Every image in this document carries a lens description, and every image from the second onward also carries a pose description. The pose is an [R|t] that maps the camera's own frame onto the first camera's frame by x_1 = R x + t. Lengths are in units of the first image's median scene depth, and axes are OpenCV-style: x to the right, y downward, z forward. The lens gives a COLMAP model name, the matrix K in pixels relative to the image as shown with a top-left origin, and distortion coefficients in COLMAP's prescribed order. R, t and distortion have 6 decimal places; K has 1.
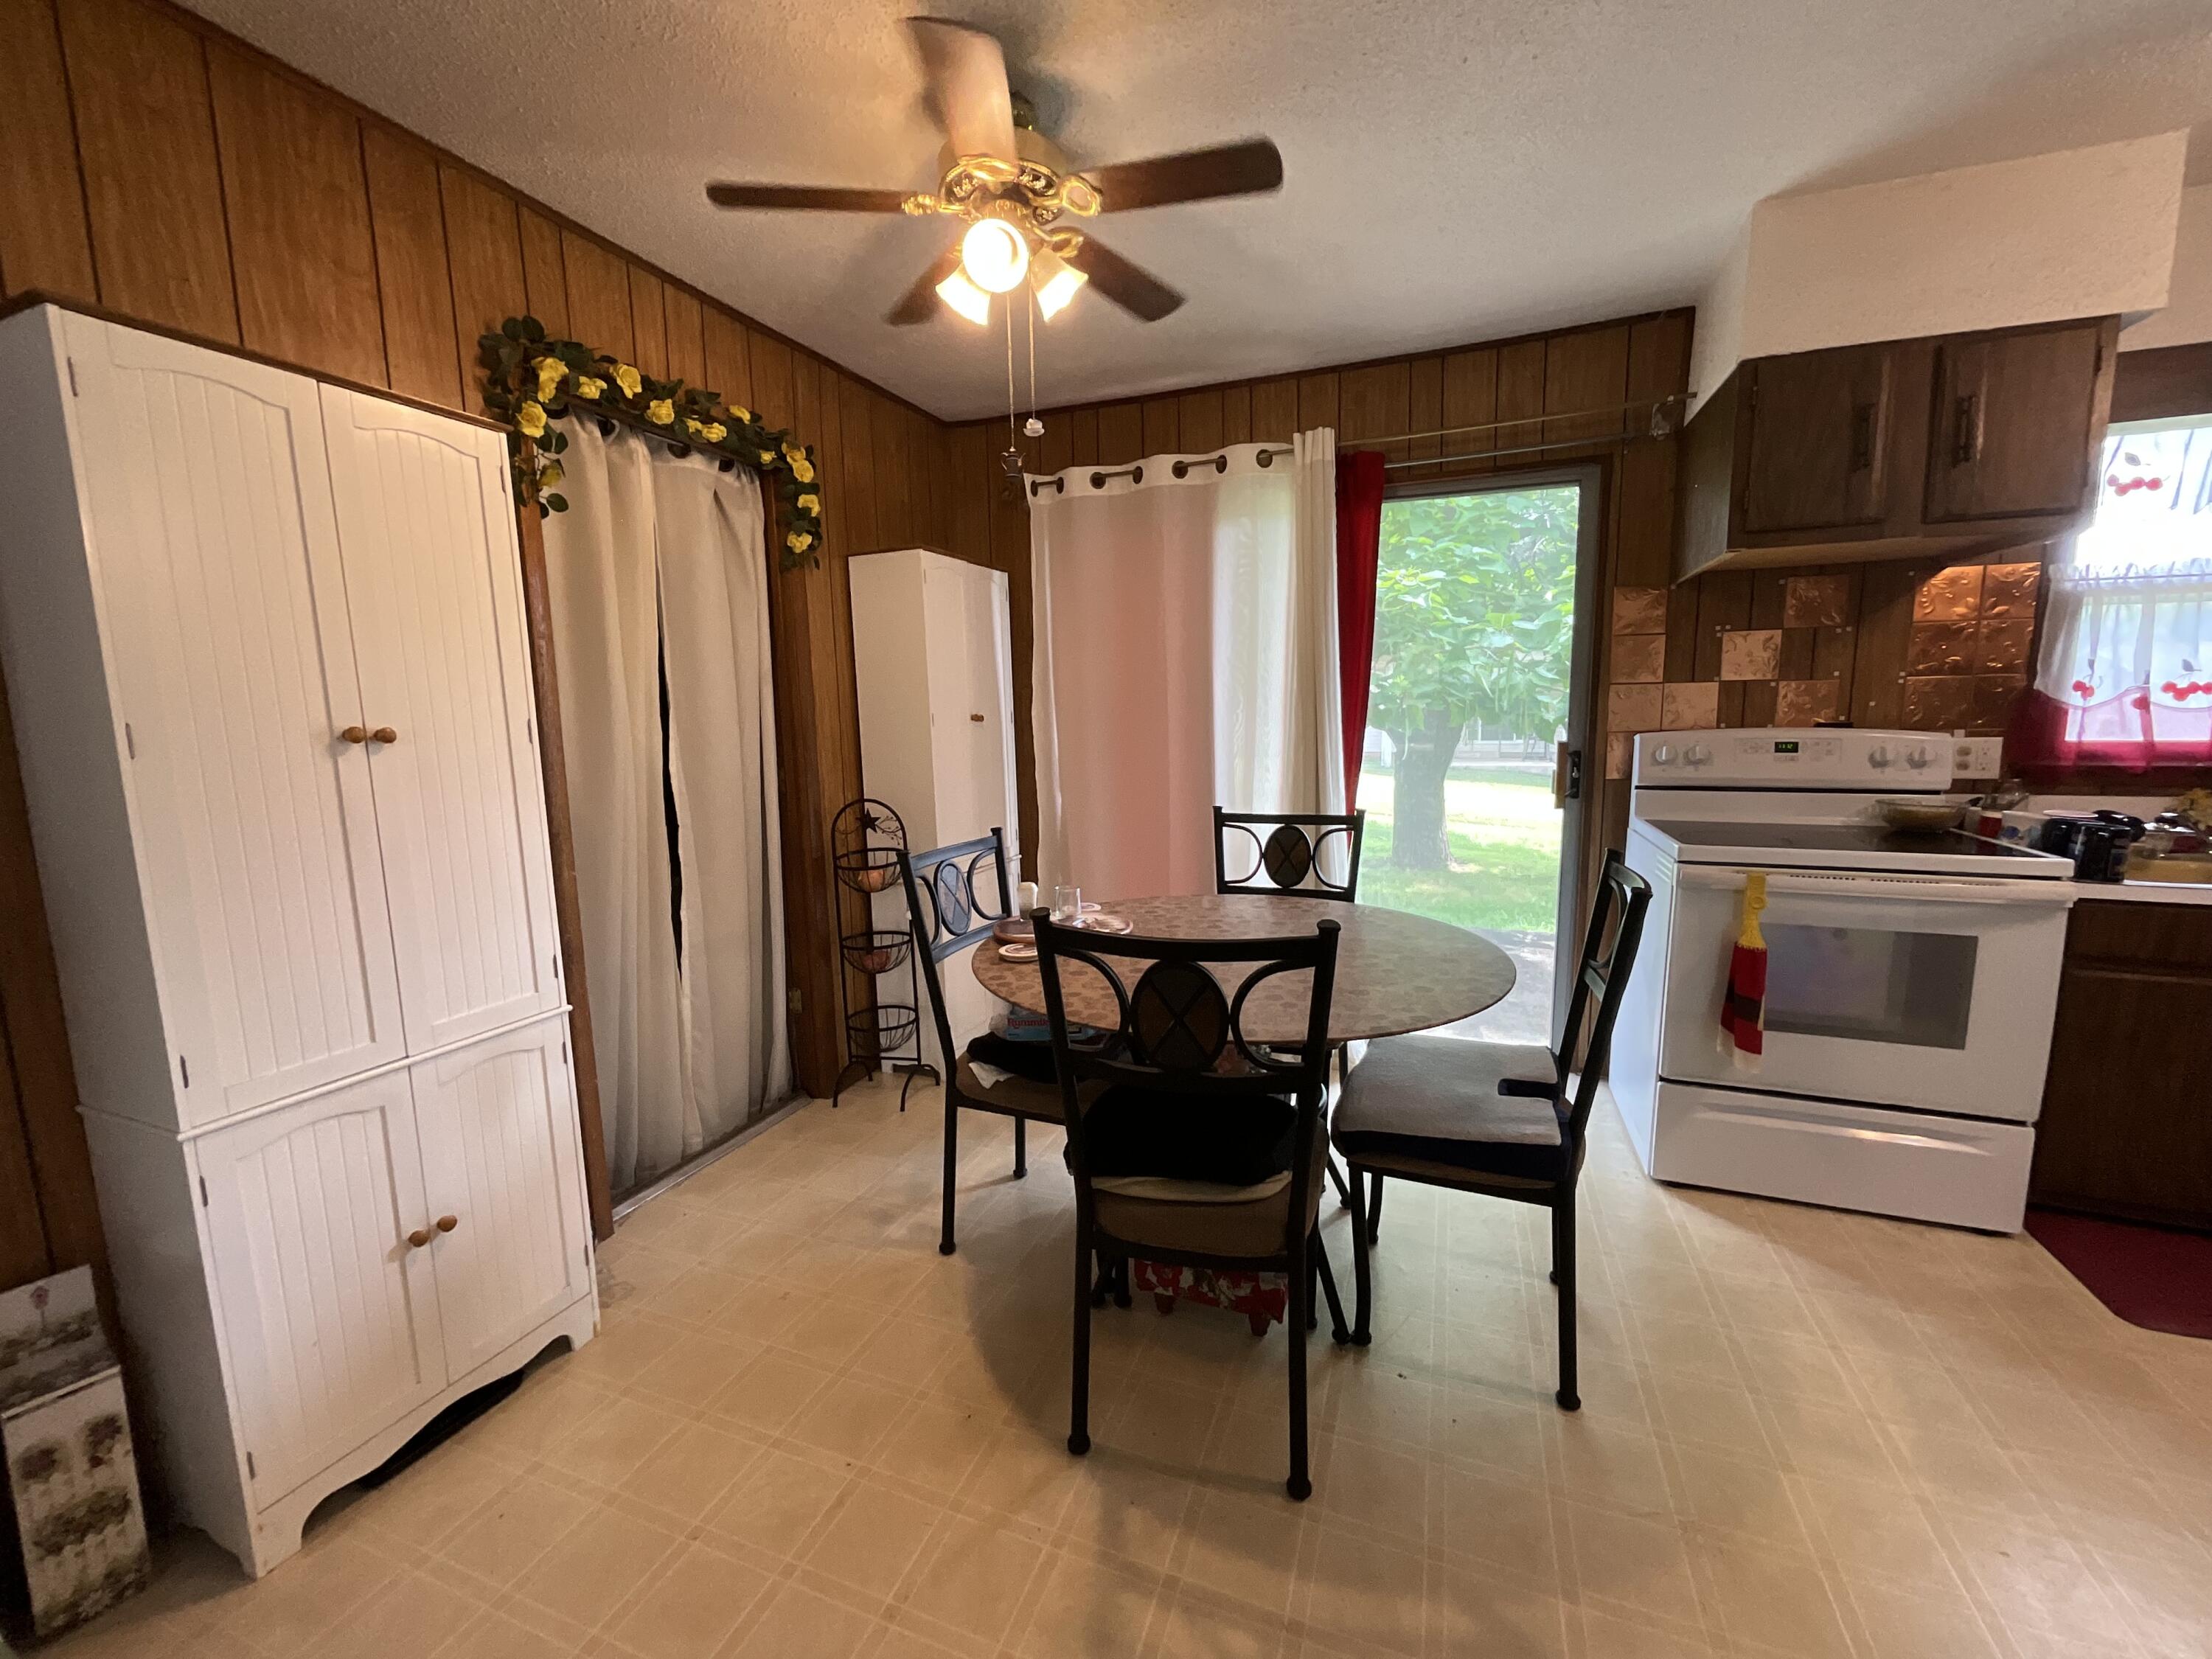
lens RADIAL K [[899.8, 0, 1106.0], [0, 899.8, 829.5], [0, 0, 1]] dist [0.001227, 0.000004]
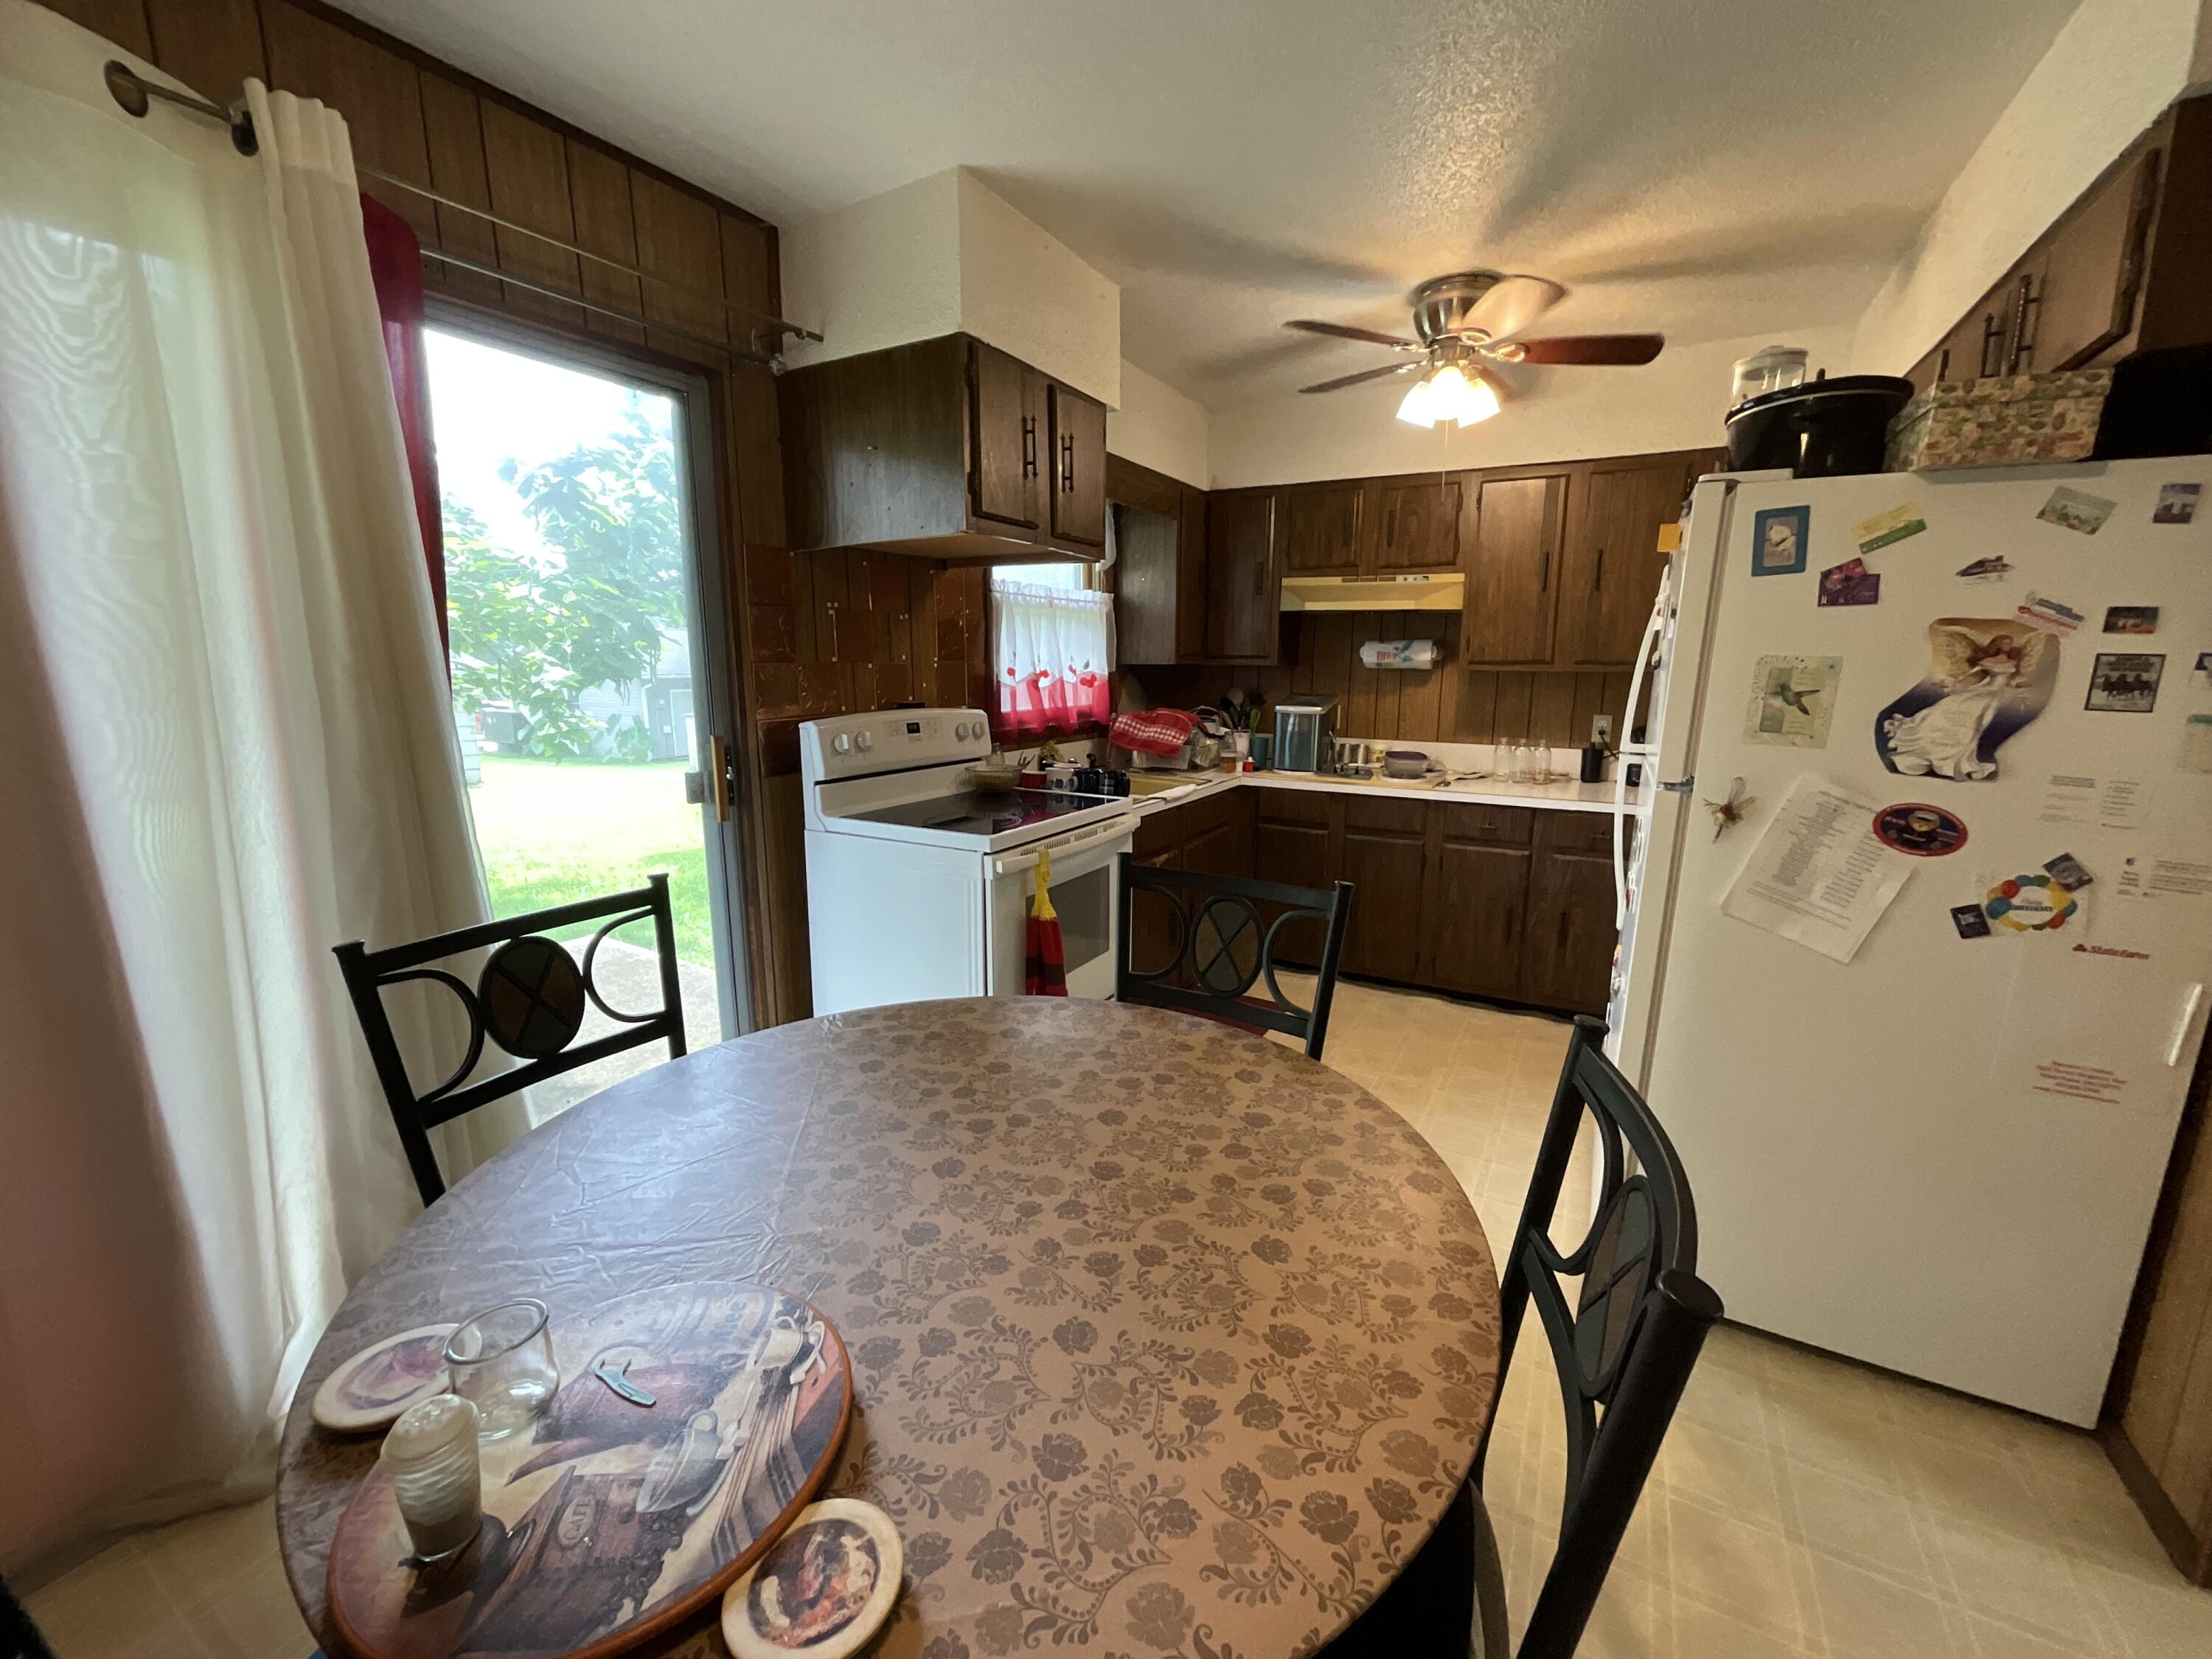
lens RADIAL K [[899.8, 0, 1106.0], [0, 899.8, 829.5], [0, 0, 1]] dist [0.001227, 0.000004]
pose [[0.140061, -0.171935, 0.975101, -0.259364], [0.126305, 0.979865, 0.154633, -0.112276], [-0.982054, 0.101502, 0.158957, 0.647569]]
